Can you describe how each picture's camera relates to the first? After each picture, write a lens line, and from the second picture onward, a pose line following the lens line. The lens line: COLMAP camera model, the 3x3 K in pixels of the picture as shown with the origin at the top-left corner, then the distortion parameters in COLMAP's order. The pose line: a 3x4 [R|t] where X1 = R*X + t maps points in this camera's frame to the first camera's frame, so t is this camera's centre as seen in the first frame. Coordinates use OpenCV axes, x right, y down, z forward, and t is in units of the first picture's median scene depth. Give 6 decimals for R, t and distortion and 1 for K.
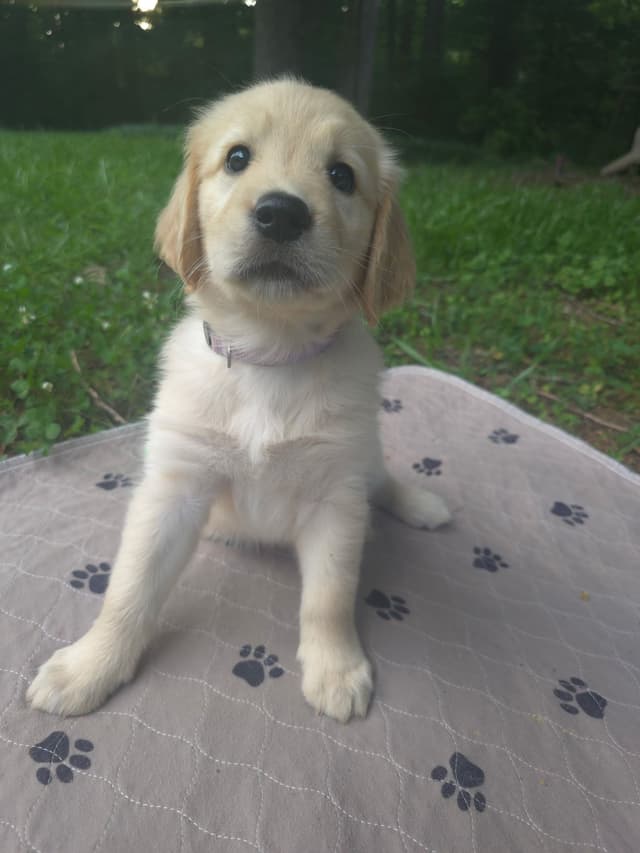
lens RADIAL K [[632.0, 0, 315.8], [0, 632.0, 433.3], [0, 0, 1]] dist [0.003986, 0.002652]
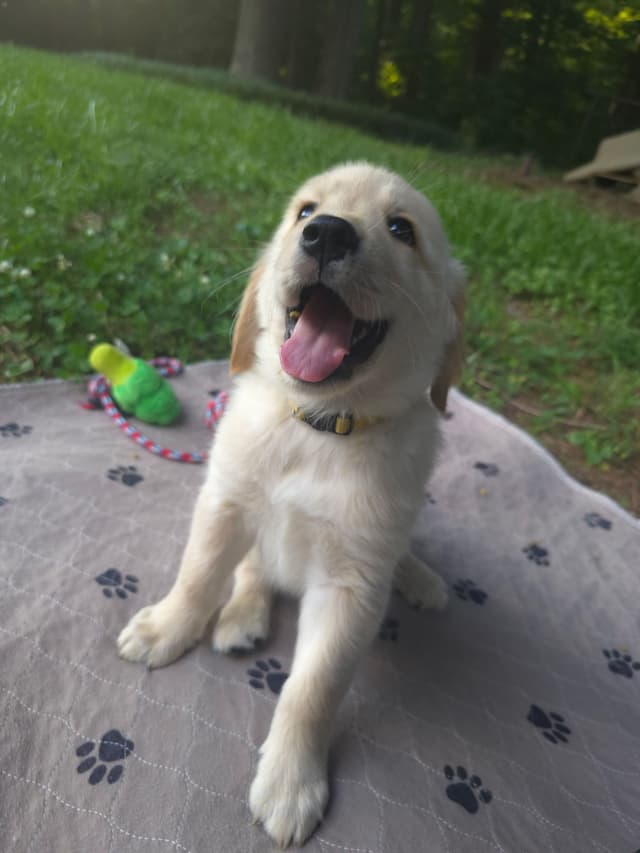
lens RADIAL K [[632.0, 0, 309.2], [0, 632.0, 438.8], [0, 0, 1]] dist [0.003986, 0.002652]
pose [[0.990489, 0.108464, 0.084662, -0.043849], [-0.113661, 0.991755, 0.059188, 0.014257], [-0.077544, -0.068248, 0.994650, -0.167852]]
